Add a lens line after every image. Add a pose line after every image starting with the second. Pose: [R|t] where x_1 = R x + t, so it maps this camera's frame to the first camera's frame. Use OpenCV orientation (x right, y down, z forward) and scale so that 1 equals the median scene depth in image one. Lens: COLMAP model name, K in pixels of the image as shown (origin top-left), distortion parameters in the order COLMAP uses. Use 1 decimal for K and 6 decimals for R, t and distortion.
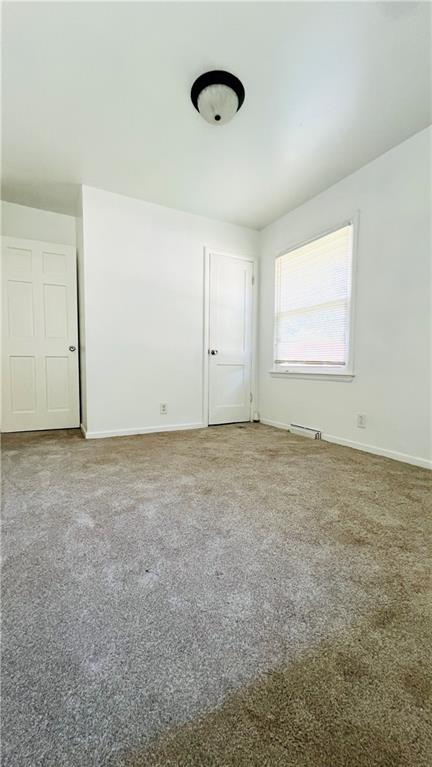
lens RADIAL K [[306.6, 0, 214.4], [0, 306.6, 380.9], [0, 0, 1]] dist [0.001537, 0.000657]
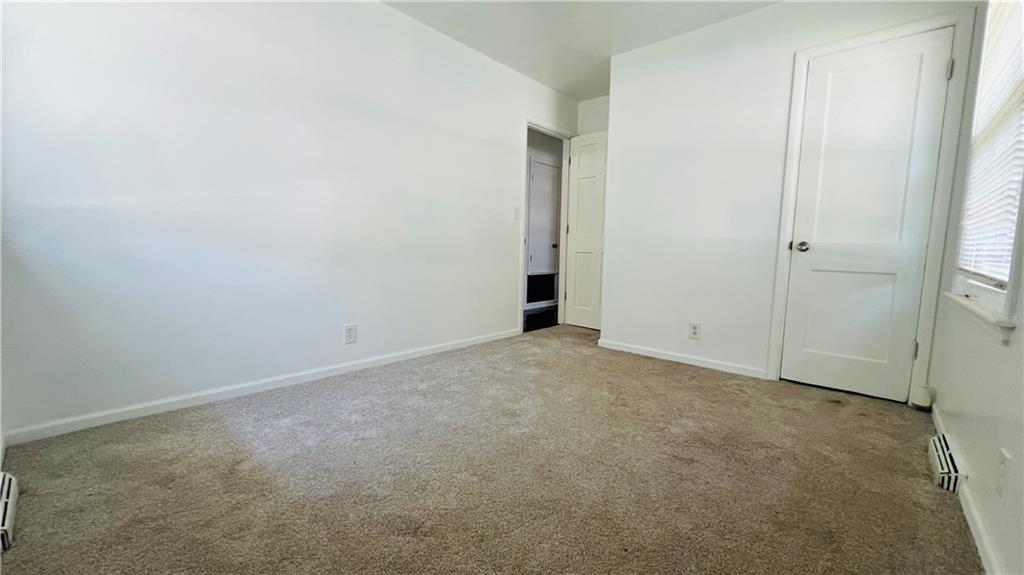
lens RADIAL K [[407.1, 0, 511.8], [0, 407.1, 288.3], [0, 0, 1]] dist [0.000405, -0.000059]
pose [[0.336704, 0.088917, -0.937403, 0.533584], [-0.066937, 0.995273, 0.070363, -0.039364], [0.939228, 0.039055, 0.341064, 0.313610]]
